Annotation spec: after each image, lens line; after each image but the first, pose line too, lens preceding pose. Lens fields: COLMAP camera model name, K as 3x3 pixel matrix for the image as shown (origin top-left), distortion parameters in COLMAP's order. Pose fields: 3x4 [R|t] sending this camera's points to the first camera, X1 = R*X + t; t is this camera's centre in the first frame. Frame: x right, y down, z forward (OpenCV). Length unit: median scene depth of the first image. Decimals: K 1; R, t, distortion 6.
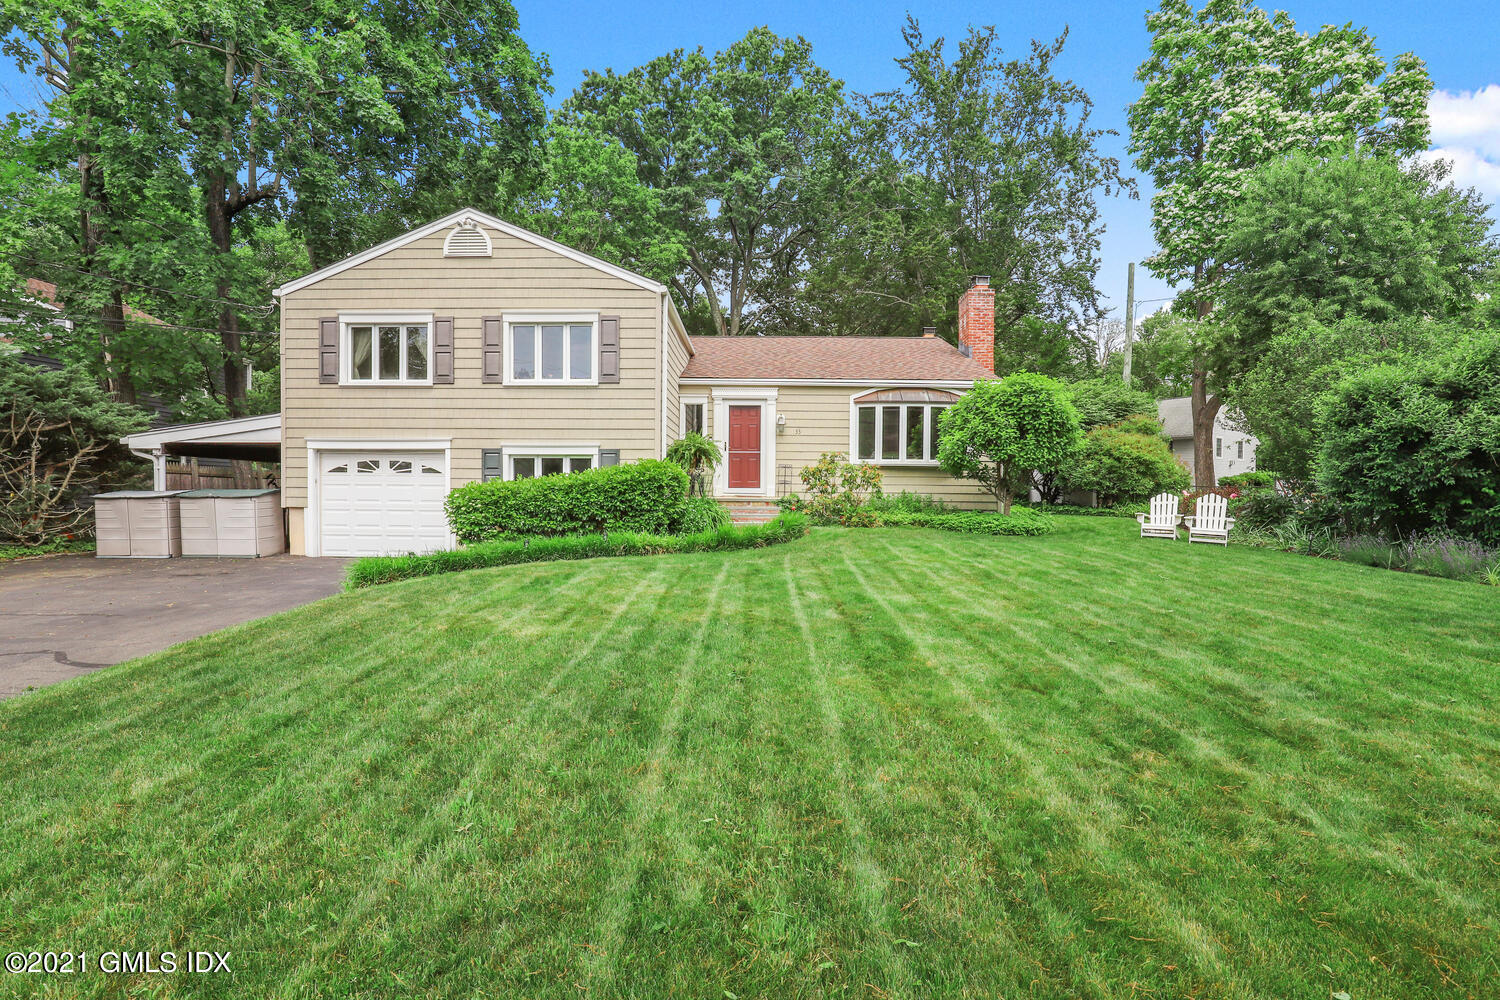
lens RADIAL K [[721.8, 0, 763.5], [0, 721.8, 501.7], [0, 0, 1]] dist [-0.031189, 0.002151]
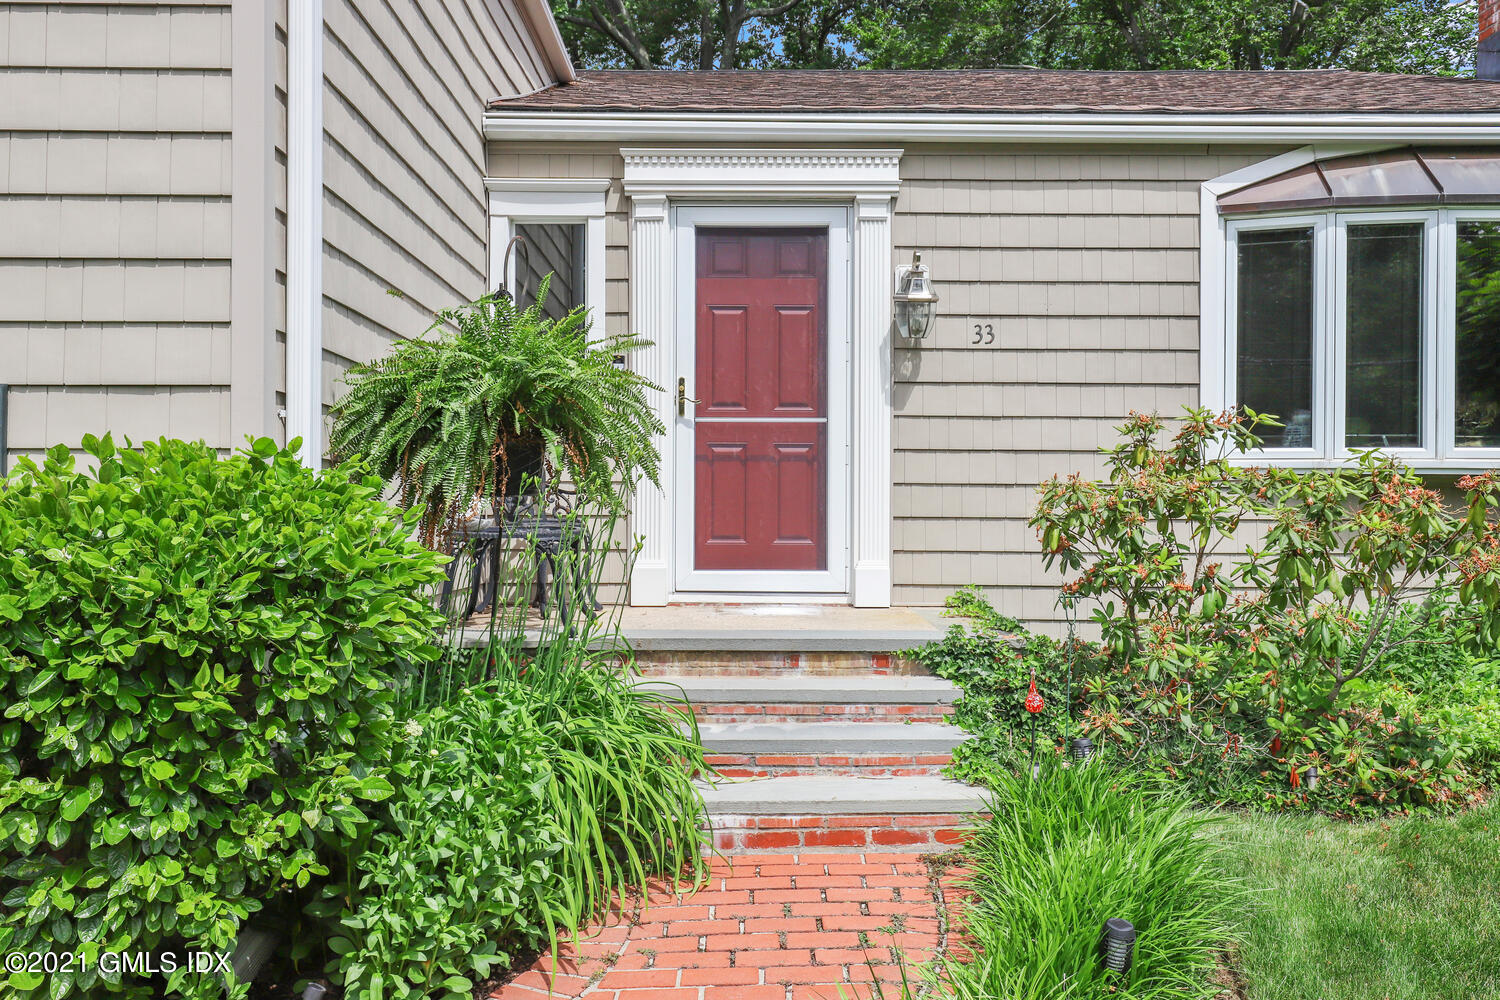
lens RADIAL K [[1308.6, 0, 746.3], [0, 1308.6, 501.4], [0, 0, 1]] dist [0.063165, 0.003209]
pose [[0.999970, -0.001558, -0.007581, -0.034104], [0.001389, 0.999754, -0.022155, -0.039306], [0.007614, 0.022144, 0.999726, 0.693724]]
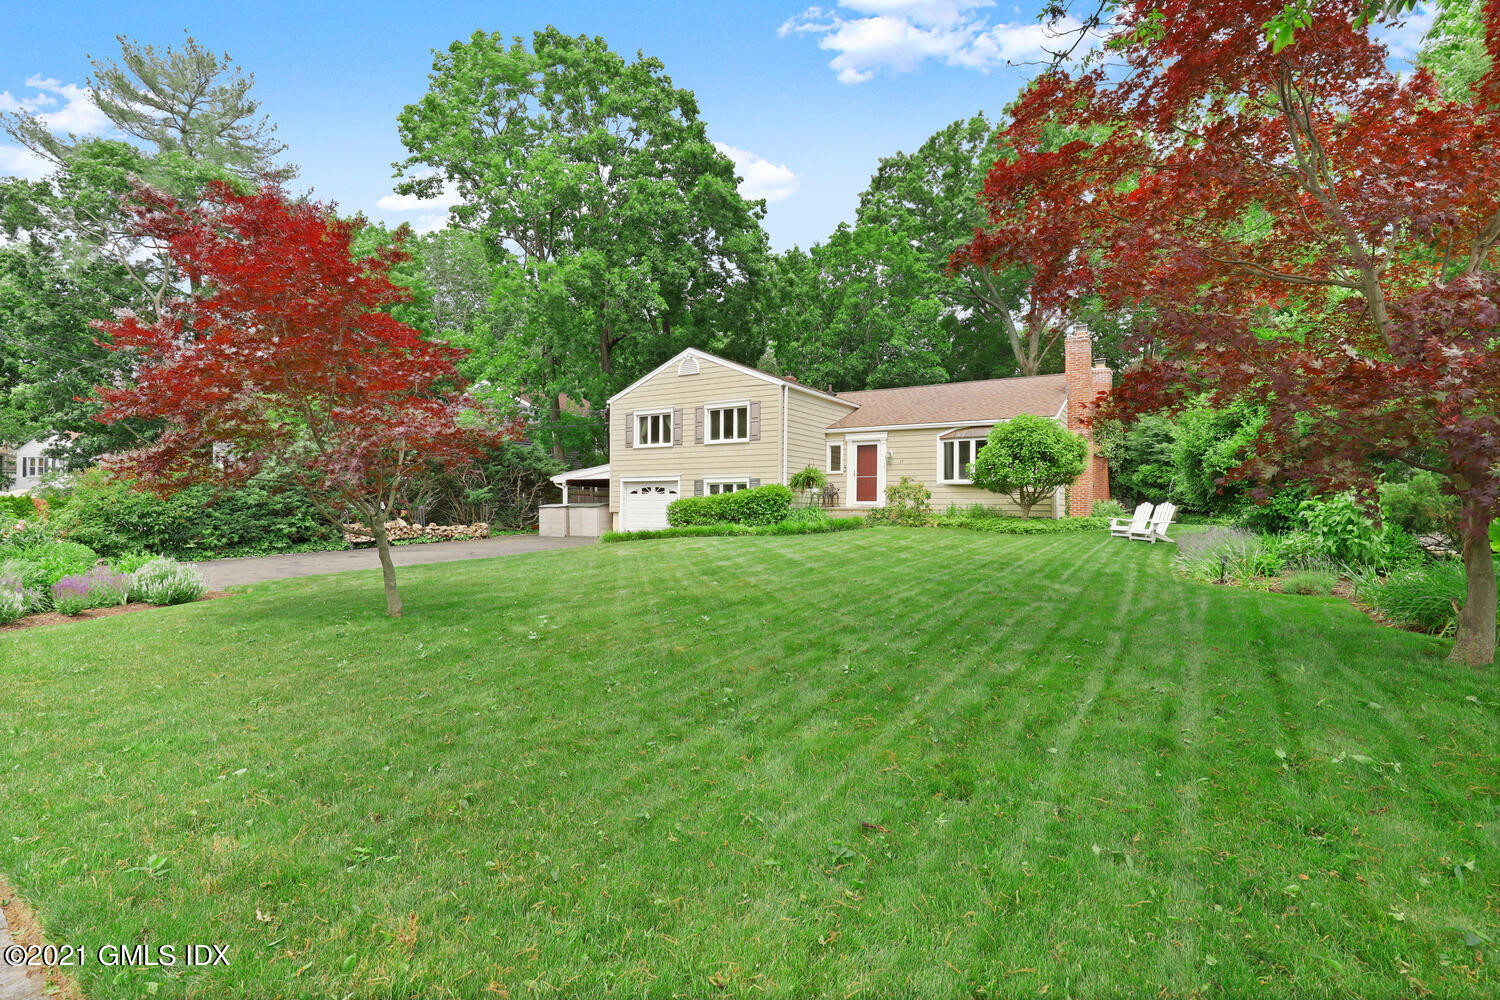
lens RADIAL K [[721.8, 0, 751.7], [0, 721.8, 502.5], [0, 0, 1]] dist [-0.031189, 0.002151]
pose [[0.853637, -0.006409, -0.520828, 0.667648], [-0.005978, 0.999738, -0.022101, 0.023110], [0.520834, 0.021979, 0.853375, -0.471573]]
